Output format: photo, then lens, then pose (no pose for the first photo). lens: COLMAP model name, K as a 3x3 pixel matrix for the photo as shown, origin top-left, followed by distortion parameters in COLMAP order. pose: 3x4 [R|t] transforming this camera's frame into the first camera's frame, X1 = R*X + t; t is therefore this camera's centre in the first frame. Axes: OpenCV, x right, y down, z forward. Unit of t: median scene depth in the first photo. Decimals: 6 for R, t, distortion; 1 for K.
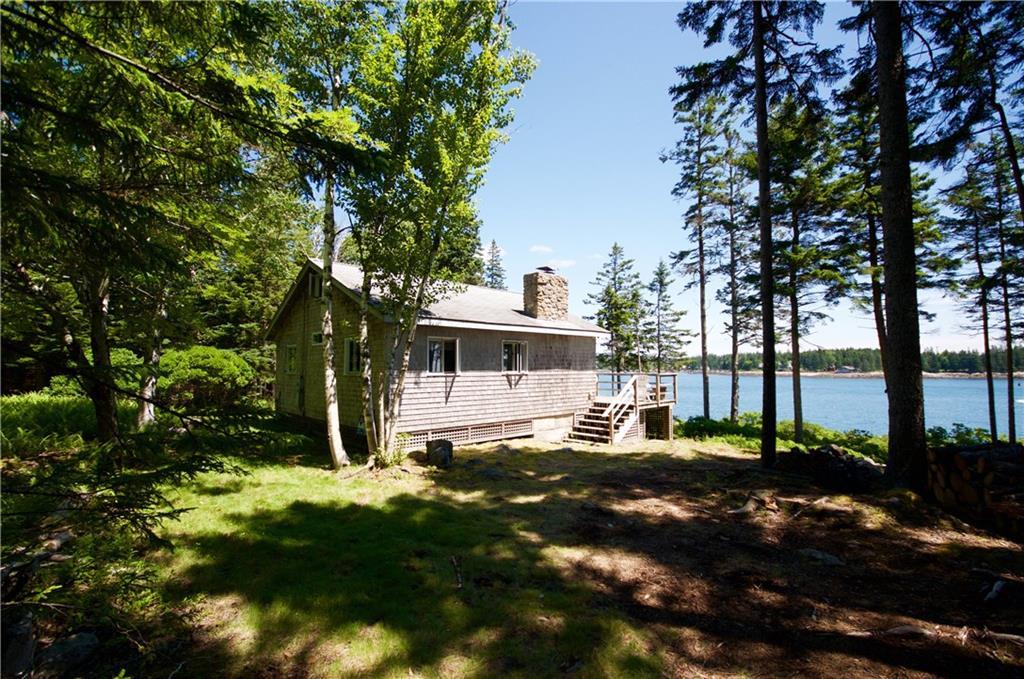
lens RADIAL K [[450.6, 0, 511.1], [0, 450.6, 335.8], [0, 0, 1]] dist [0.000681, 0.000163]
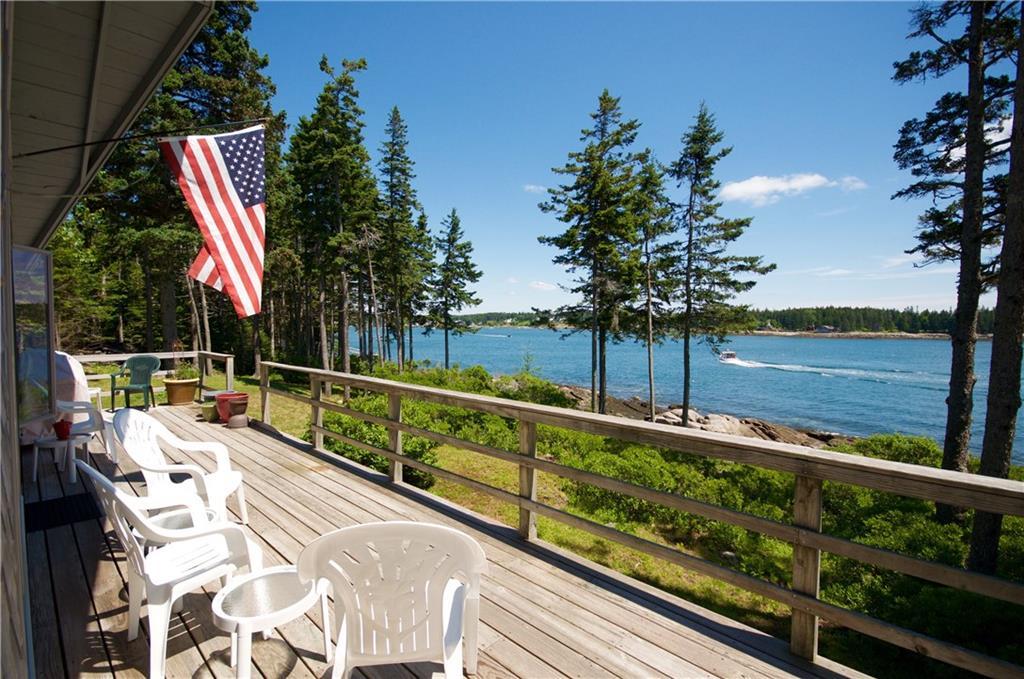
lens RADIAL K [[477.3, 0, 508.3], [0, 477.3, 341.9], [0, 0, 1]] dist [0.005416, 0.000315]
pose [[0.998045, 0.007585, 0.062033, 0.095484], [-0.014277, 0.994030, 0.108167, 0.022098], [-0.060842, -0.108841, 0.992195, 0.462947]]
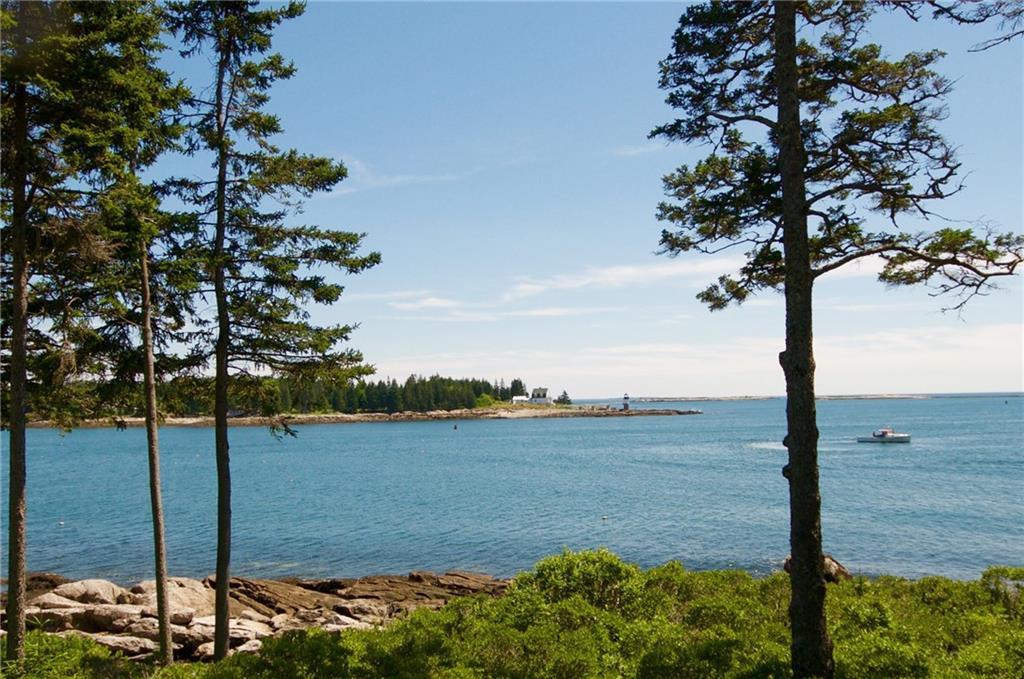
lens RADIAL K [[879.4, 0, 511.7], [0, 879.4, 341.2], [0, 0, 1]] dist [0.004677, -0.002064]
pose [[0.580897, 0.047776, 0.812574, 0.068403], [-0.040378, 0.998738, -0.029856, 0.047508], [-0.812975, -0.015467, 0.582093, 0.610348]]
